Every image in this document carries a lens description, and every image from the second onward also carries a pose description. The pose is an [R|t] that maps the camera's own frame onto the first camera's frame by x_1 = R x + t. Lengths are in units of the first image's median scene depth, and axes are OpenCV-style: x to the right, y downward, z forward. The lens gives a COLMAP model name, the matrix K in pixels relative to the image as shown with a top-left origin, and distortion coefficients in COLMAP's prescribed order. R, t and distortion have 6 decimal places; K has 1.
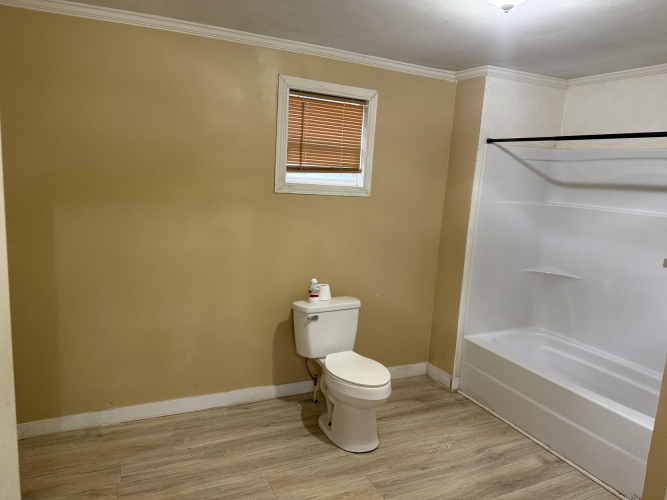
lens RADIAL K [[476.6, 0, 333.6], [0, 476.6, 249.4], [0, 0, 1]] dist [0.022622, -0.003921]
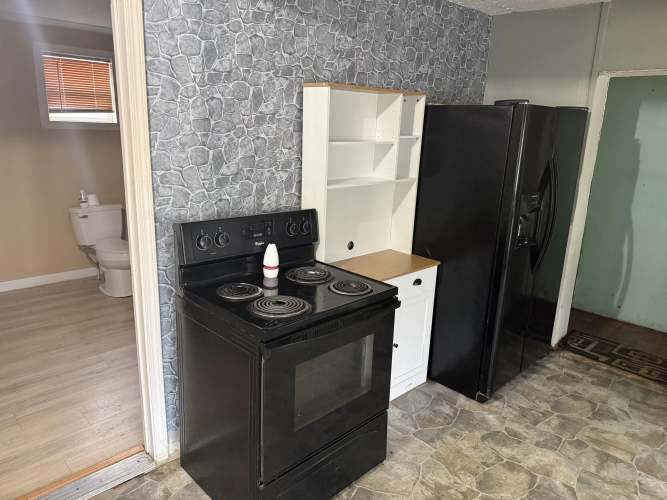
lens RADIAL K [[476.6, 0, 336.2], [0, 476.6, 252.4], [0, 0, 1]] dist [0.022622, -0.003921]
pose [[0.943604, -0.111198, 0.311843, 0.199617], [0.074875, 0.989180, 0.126159, 0.116783], [-0.322498, -0.095694, 0.941721, -0.578894]]
